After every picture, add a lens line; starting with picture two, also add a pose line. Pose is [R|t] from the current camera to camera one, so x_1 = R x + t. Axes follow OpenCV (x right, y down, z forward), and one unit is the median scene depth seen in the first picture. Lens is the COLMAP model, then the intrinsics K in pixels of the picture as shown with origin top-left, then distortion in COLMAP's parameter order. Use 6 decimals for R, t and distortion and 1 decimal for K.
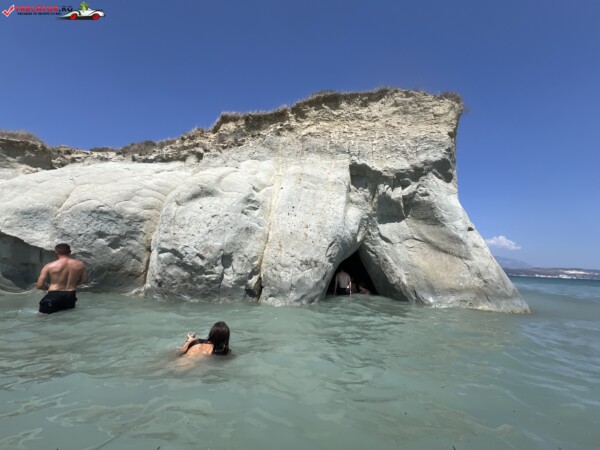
lens RADIAL K [[240.0, 0, 300.5], [0, 240.0, 225.9], [0, 0, 1]] dist [-0.000817, -0.000149]
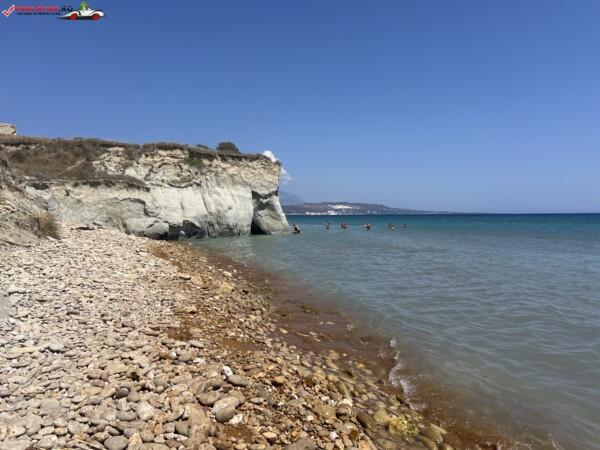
lens RADIAL K [[459.8, 0, 325.8], [0, 459.8, 225.9], [0, 0, 1]] dist [0.041382, -0.054643]
pose [[0.689892, -0.065509, 0.720942, -3.414422], [-0.085107, 0.981651, 0.170640, -0.918616], [-0.718892, -0.179081, 0.671658, -3.680882]]
